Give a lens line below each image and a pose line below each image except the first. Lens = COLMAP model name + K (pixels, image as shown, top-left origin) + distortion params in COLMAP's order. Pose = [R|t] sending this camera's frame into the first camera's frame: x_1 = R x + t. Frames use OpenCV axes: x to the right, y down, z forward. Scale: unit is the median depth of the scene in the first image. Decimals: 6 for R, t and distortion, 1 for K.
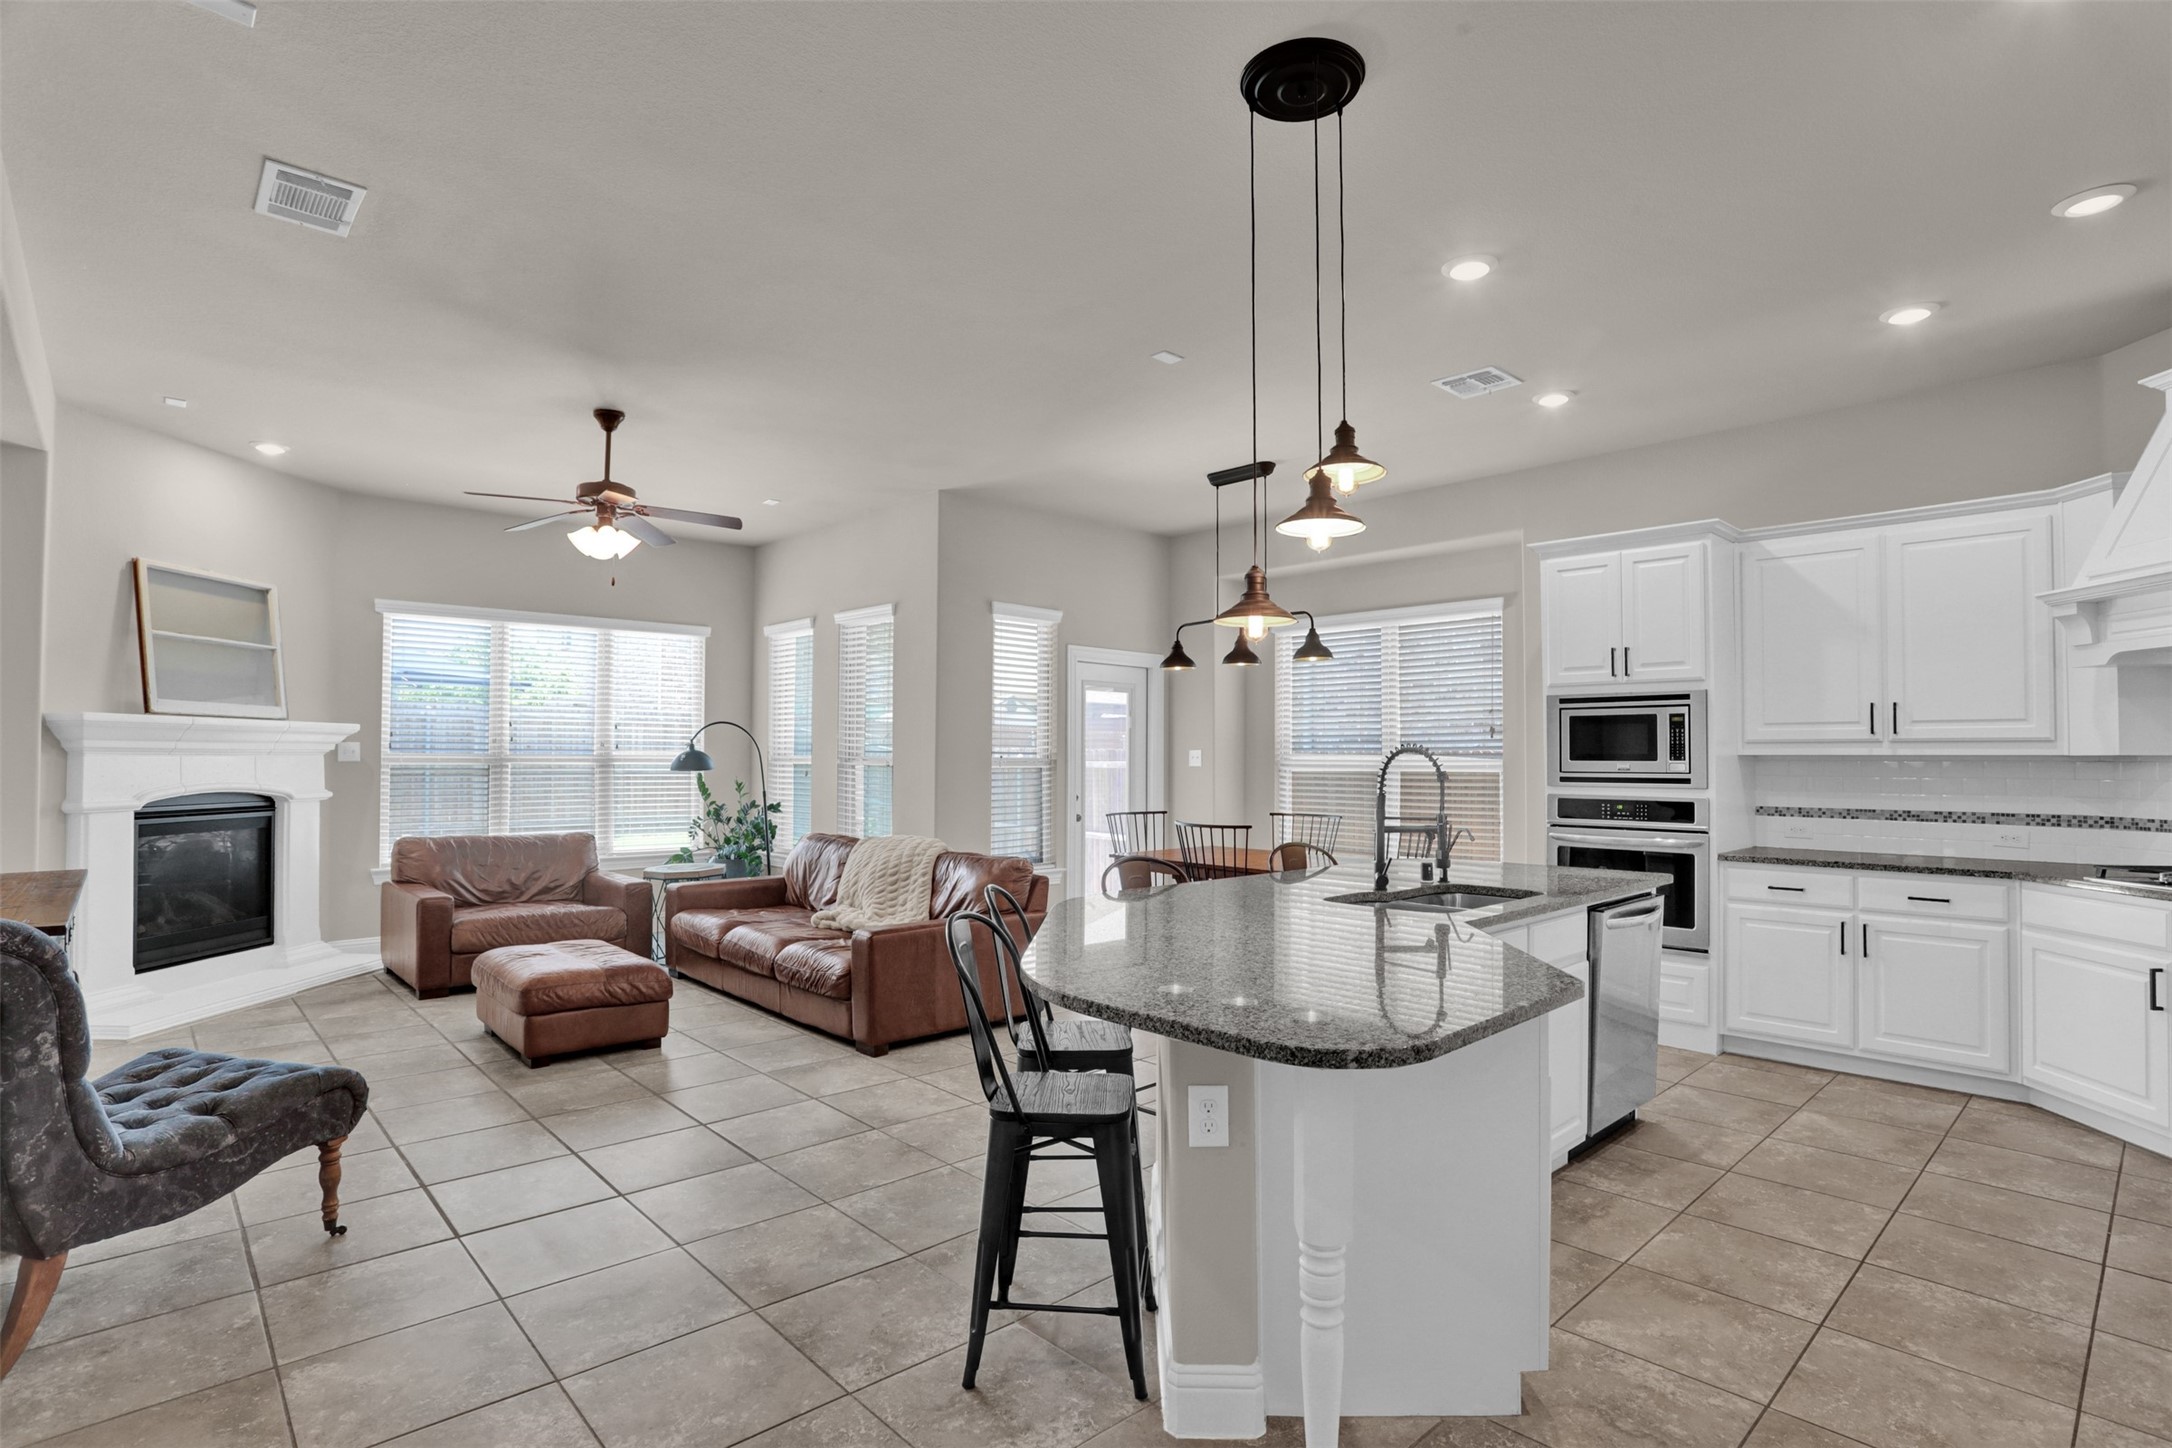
lens RADIAL K [[1076.0, 0, 1090.5], [0, 1076.0, 734.3], [0, 0, 1]] dist [-0.068253, 0.024222]
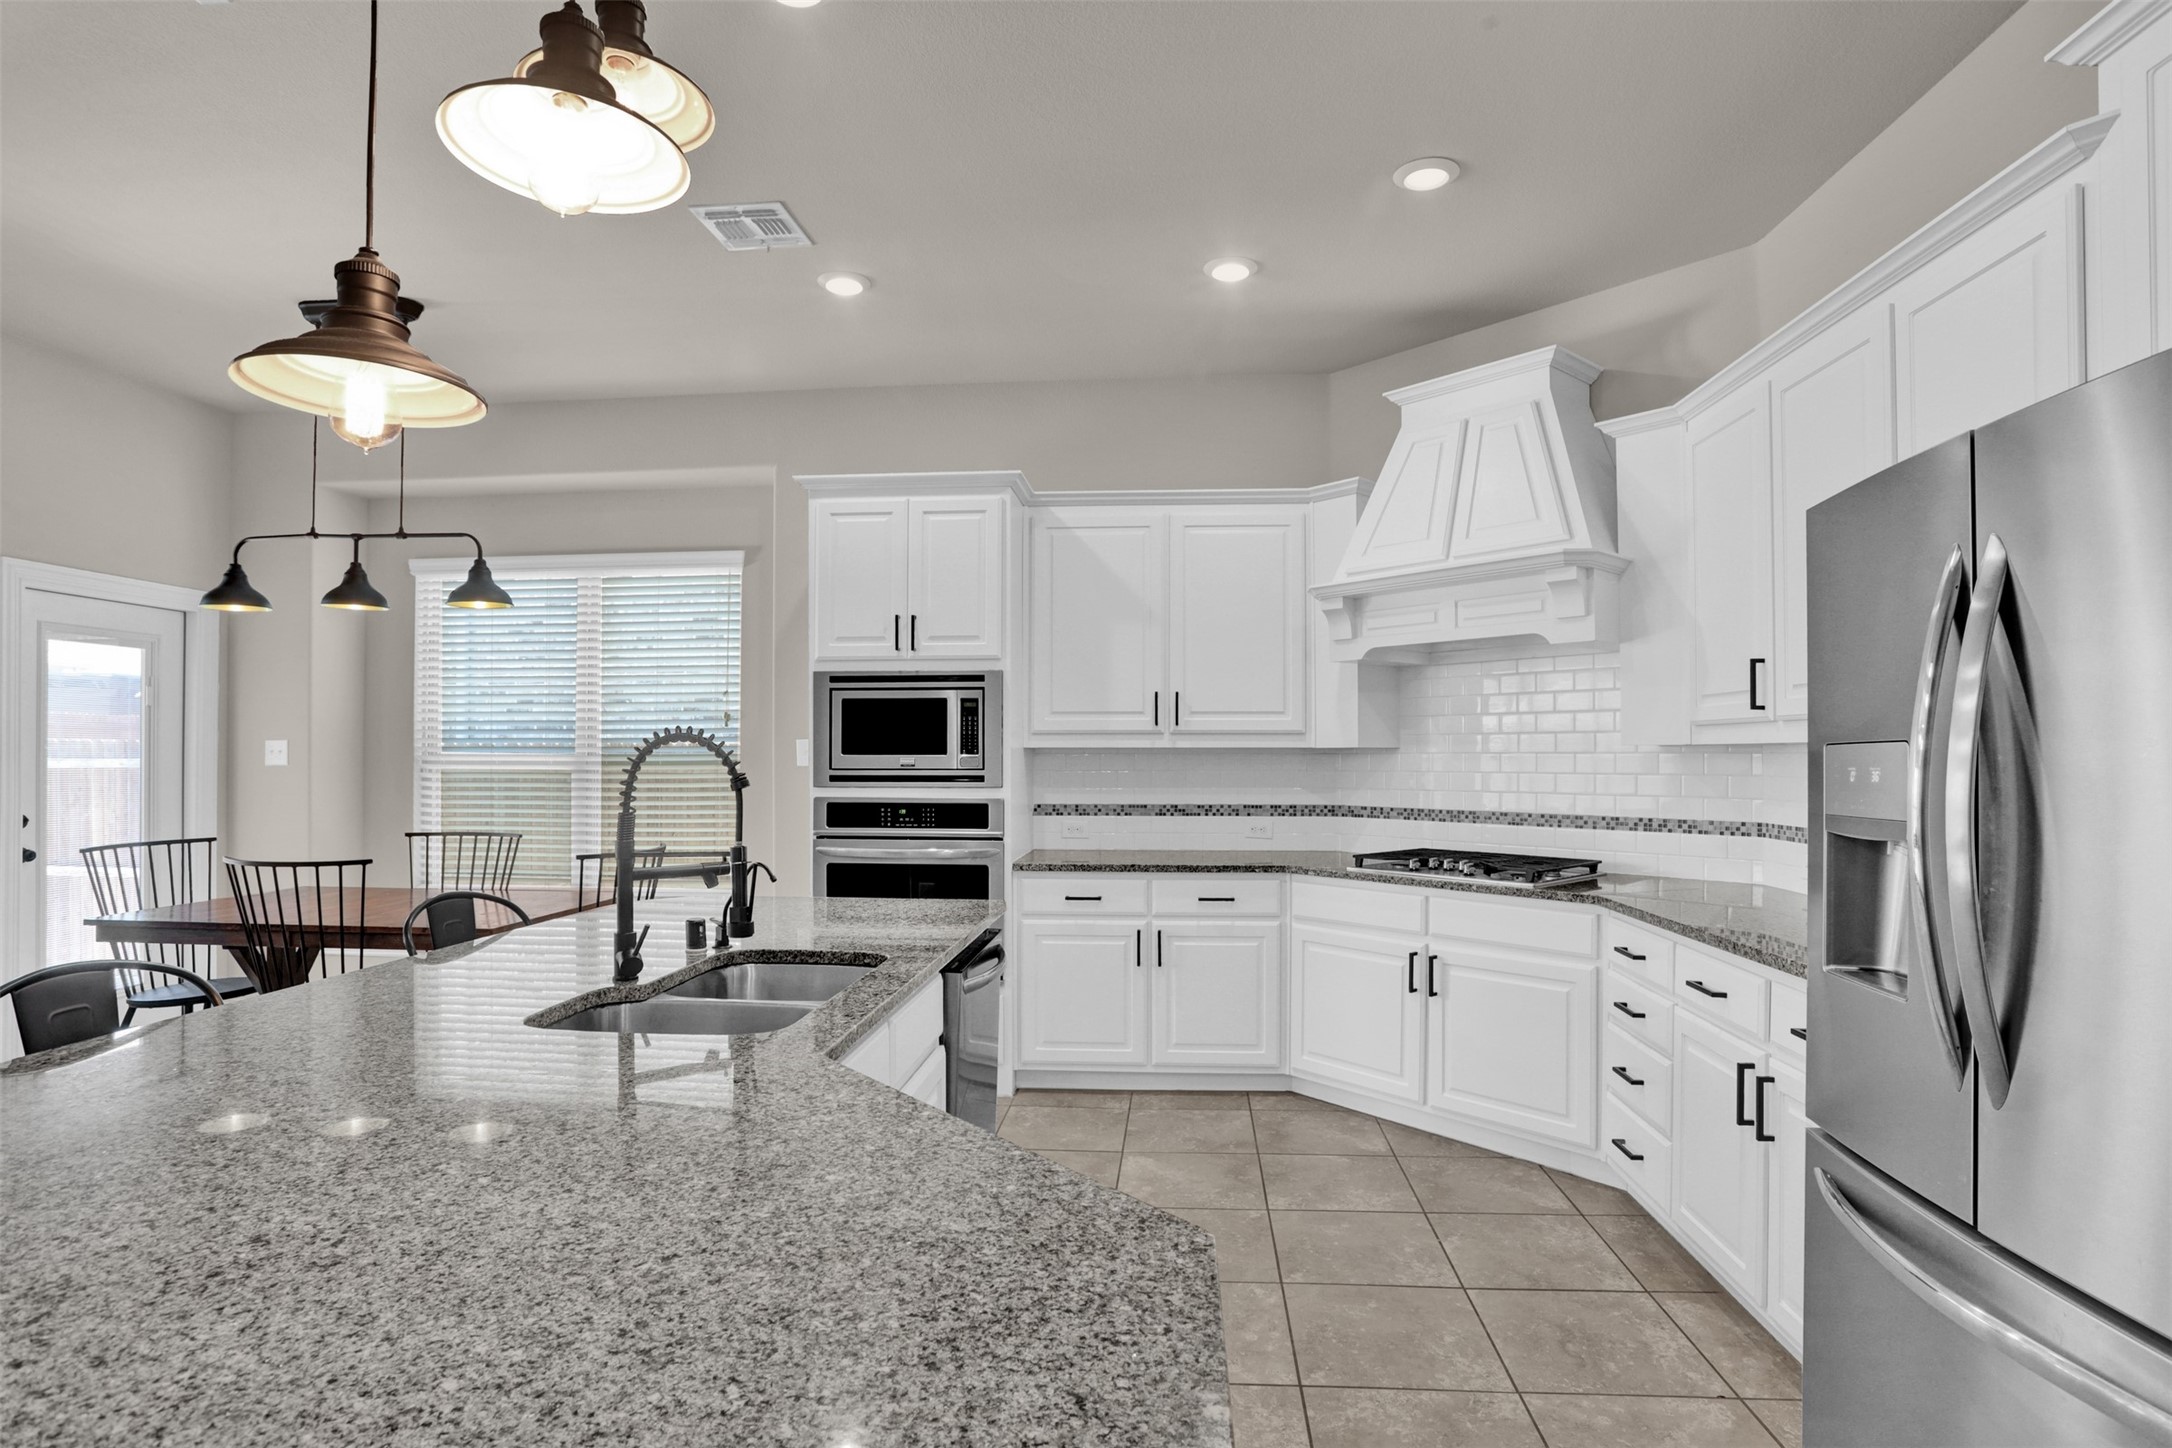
lens RADIAL K [[1076.0, 0, 1112.8], [0, 1076.0, 739.4], [0, 0, 1]] dist [-0.068253, 0.024222]
pose [[0.725682, 0.004982, 0.688012, 0.047448], [-0.011244, 0.999926, 0.004619, 0.007321], [-0.687938, -0.011088, 0.725684, 0.279123]]
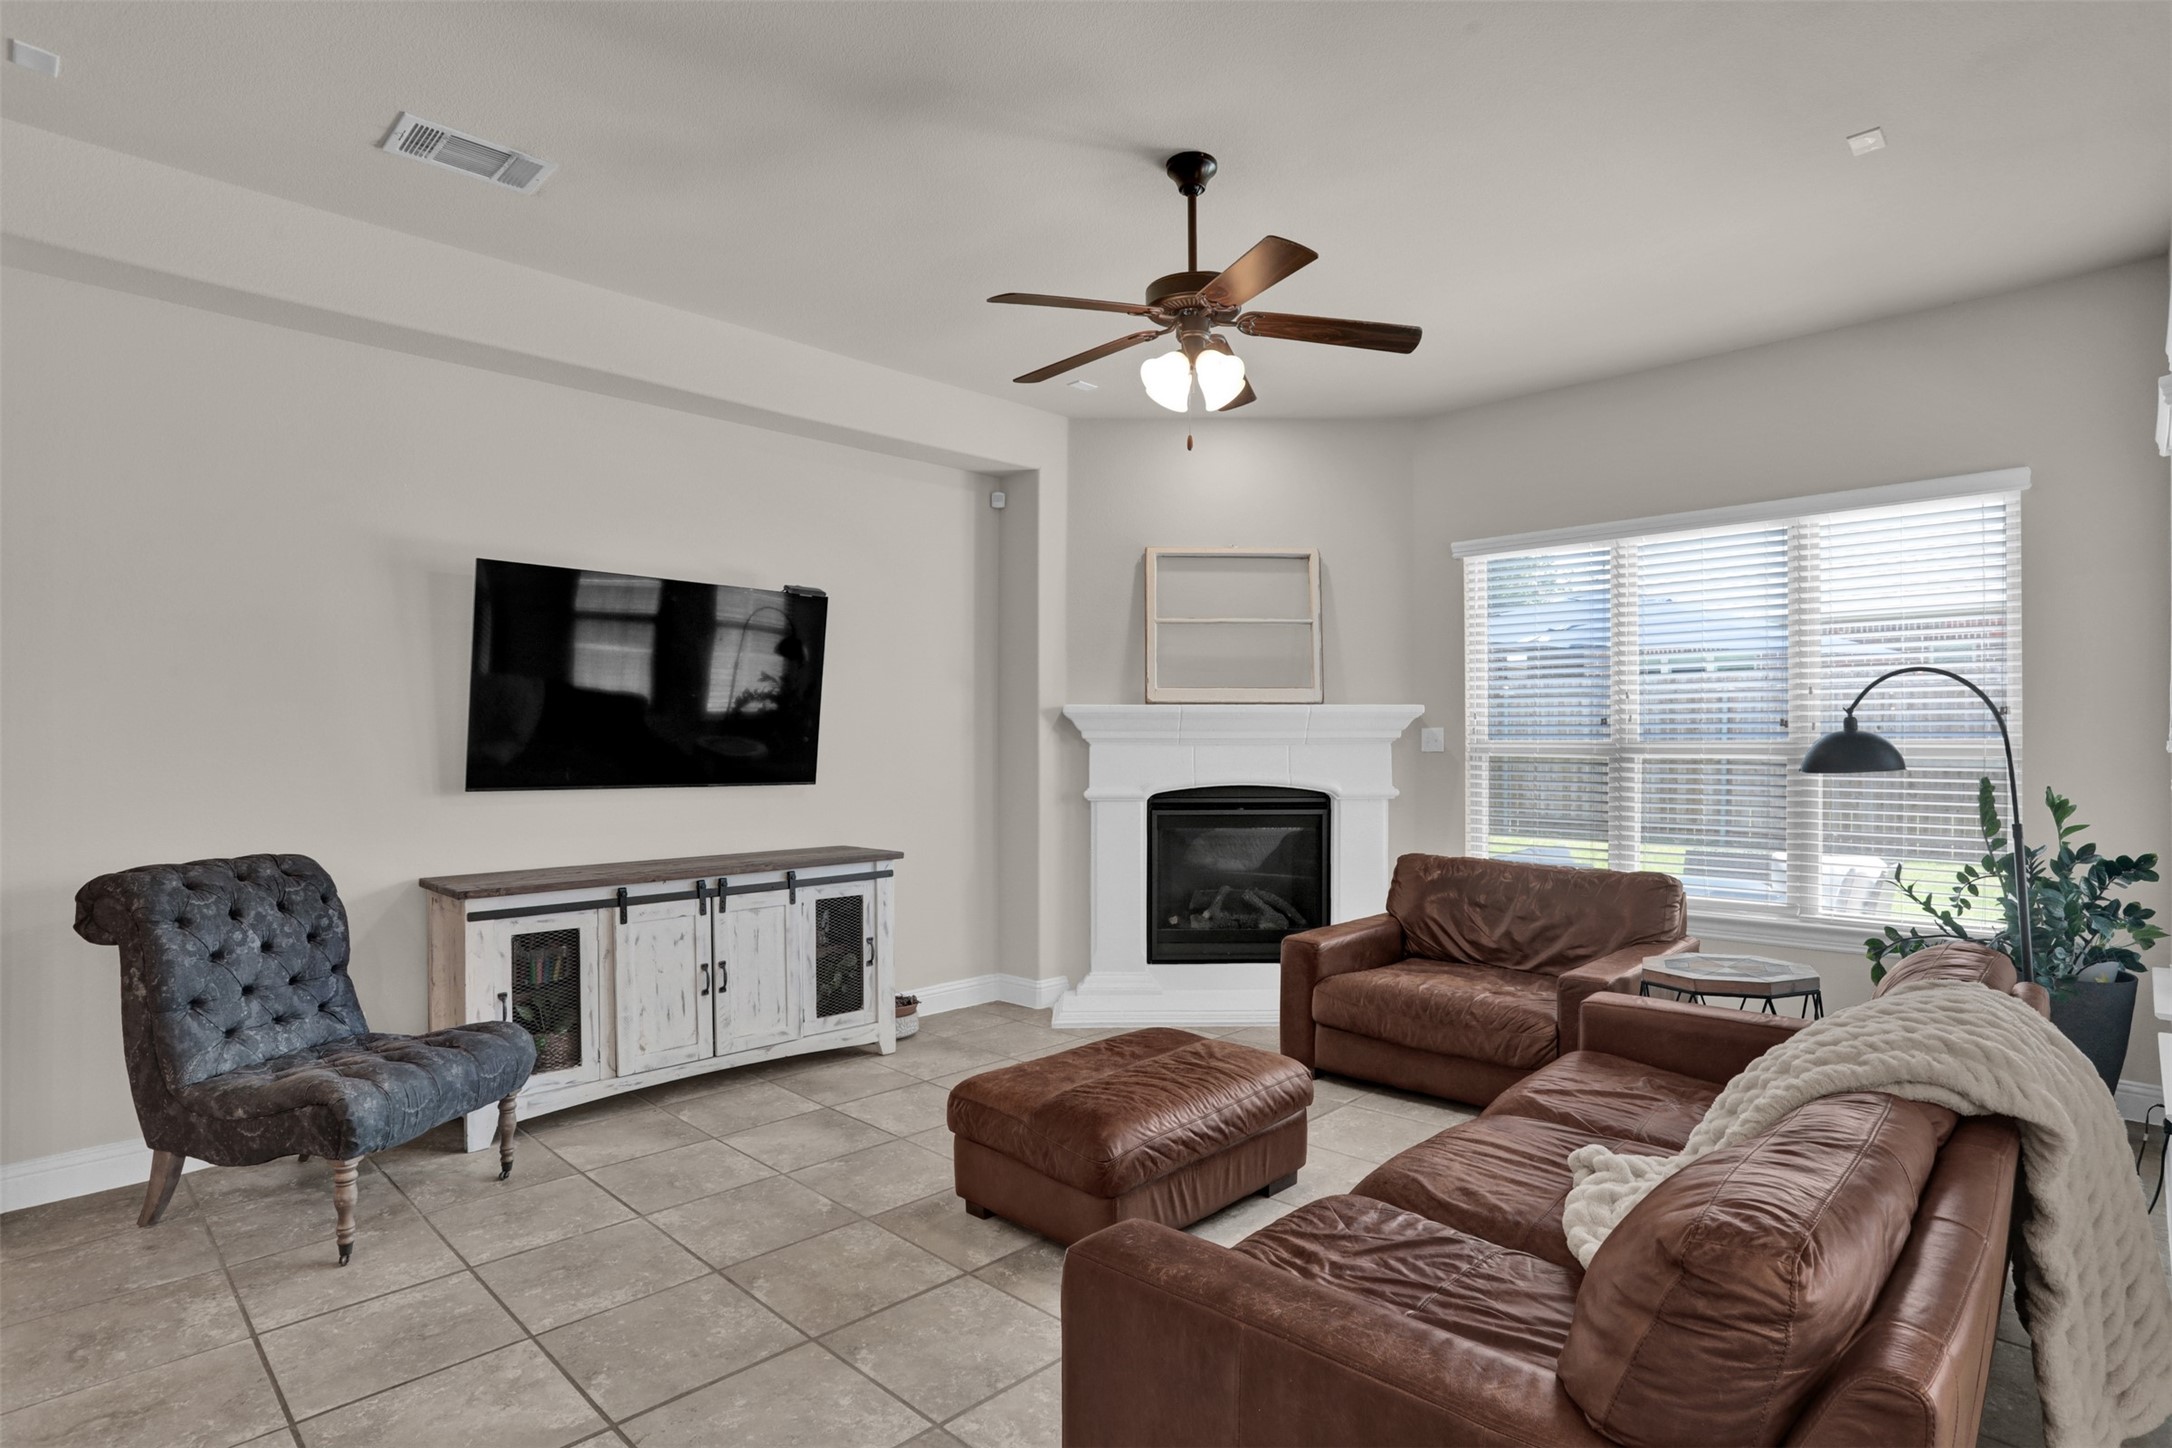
lens RADIAL K [[1114.8, 0, 1101.1], [0, 1114.8, 760.1], [0, 0, 1]] dist [-0.067851, 0.020877]
pose [[0.068242, 0.009264, -0.997626, 0.144980], [0.024228, 0.999647, 0.010940, 0.021384], [0.997375, -0.024918, 0.067993, 0.892047]]
